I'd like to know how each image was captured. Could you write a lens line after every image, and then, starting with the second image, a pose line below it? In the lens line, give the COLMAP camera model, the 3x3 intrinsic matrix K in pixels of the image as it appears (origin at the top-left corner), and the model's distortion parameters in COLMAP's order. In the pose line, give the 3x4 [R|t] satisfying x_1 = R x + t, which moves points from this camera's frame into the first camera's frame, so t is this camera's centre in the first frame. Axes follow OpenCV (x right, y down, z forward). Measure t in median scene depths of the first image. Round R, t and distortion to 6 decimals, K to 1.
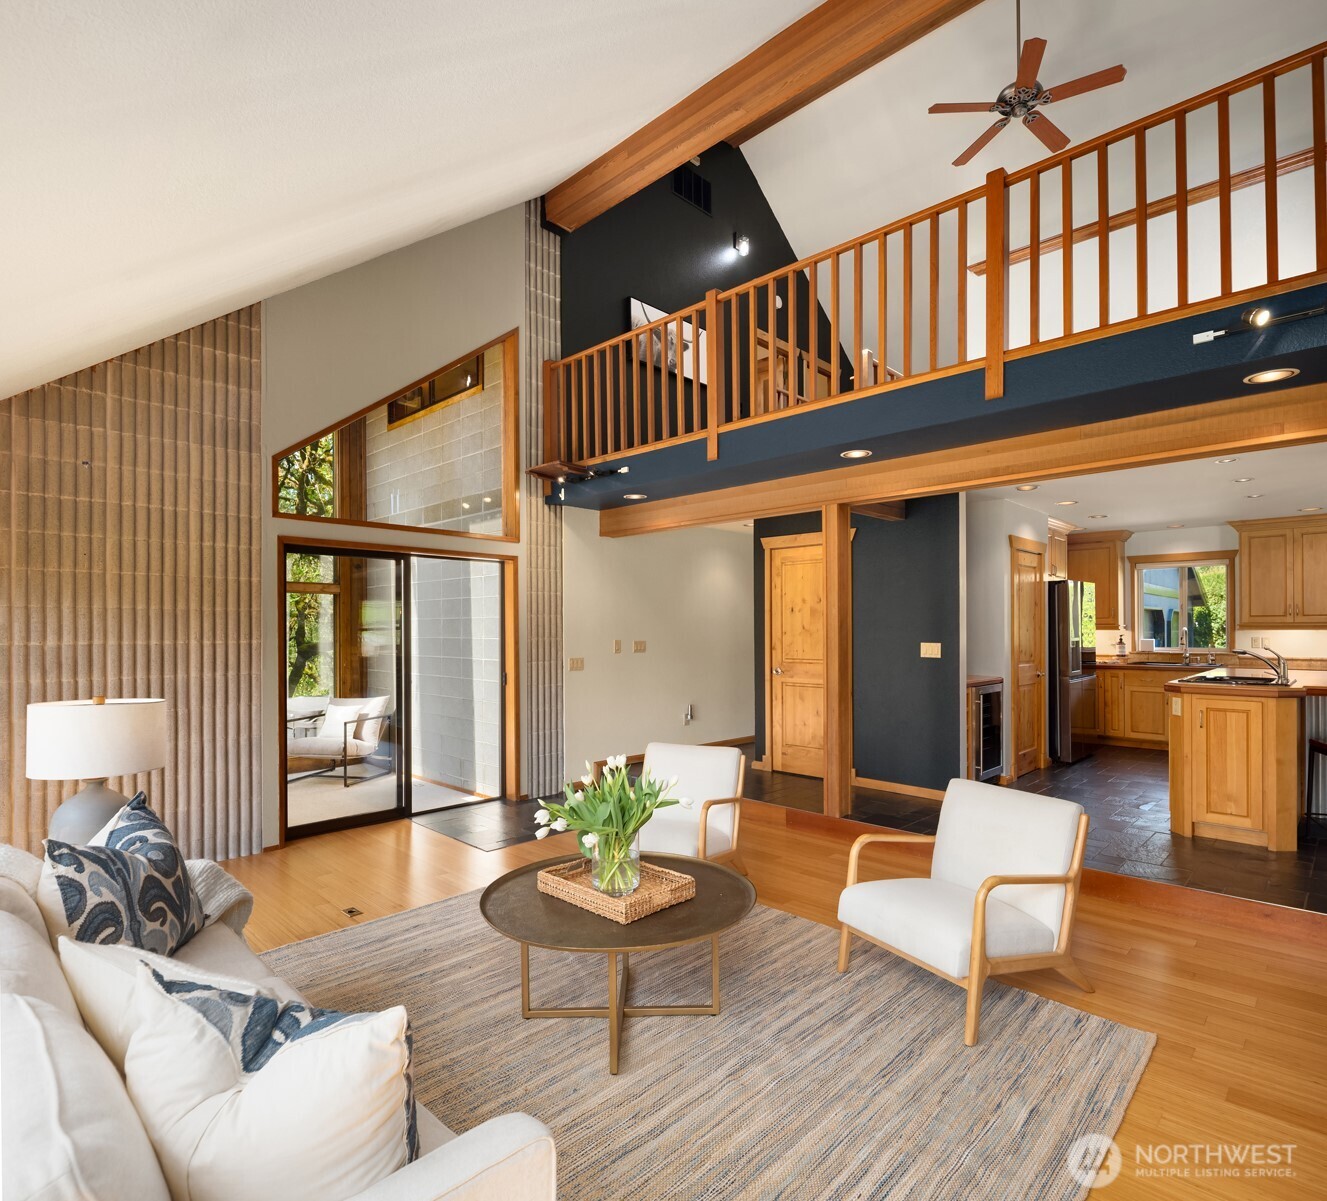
lens RADIAL K [[731.5, 0, 666.5], [0, 731.5, 622.7], [0, 0, 1]] dist [0.000210, -0.000405]
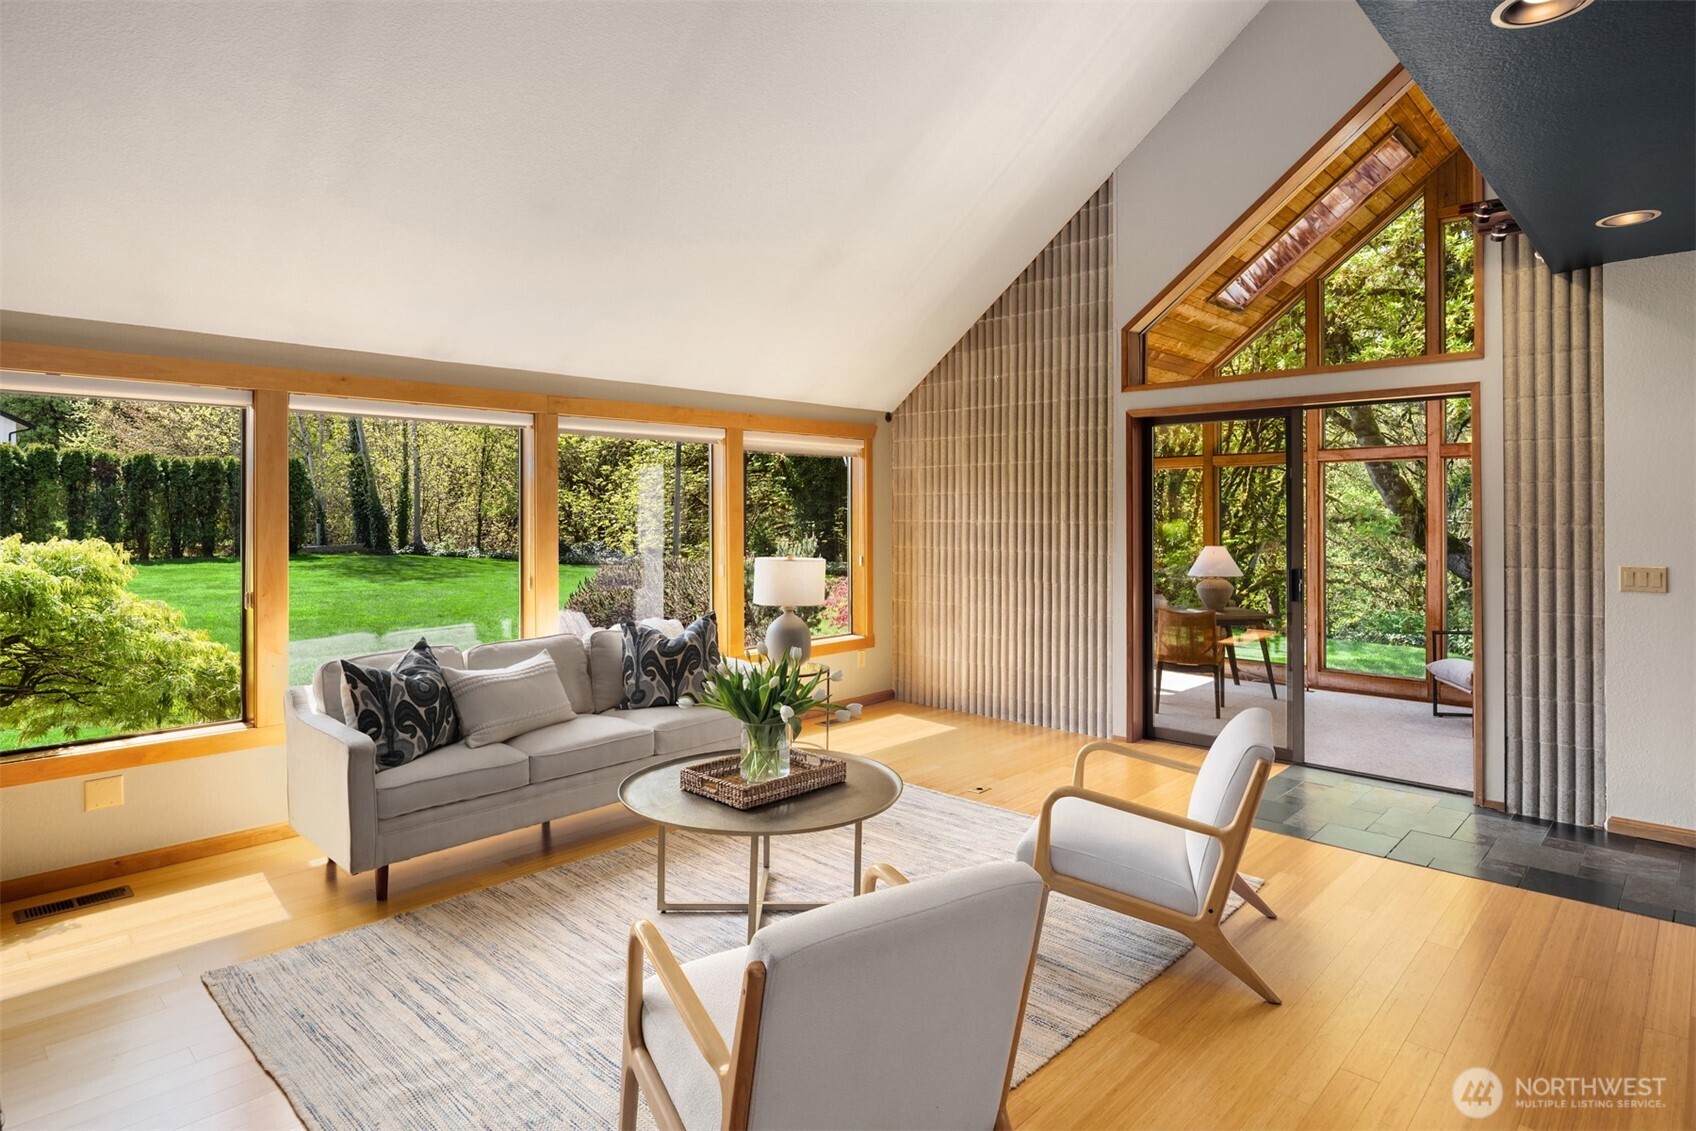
lens RADIAL K [[923.4, 0, 854.9], [0, 923.4, 498.1], [0, 0, 1]] dist [-0.015251, -0.000430]
pose [[0.011912, -0.015386, -0.999811, 0.691611], [0.011287, 0.999820, -0.015252, 0.008323], [0.999865, -0.011104, 0.012083, 0.665557]]
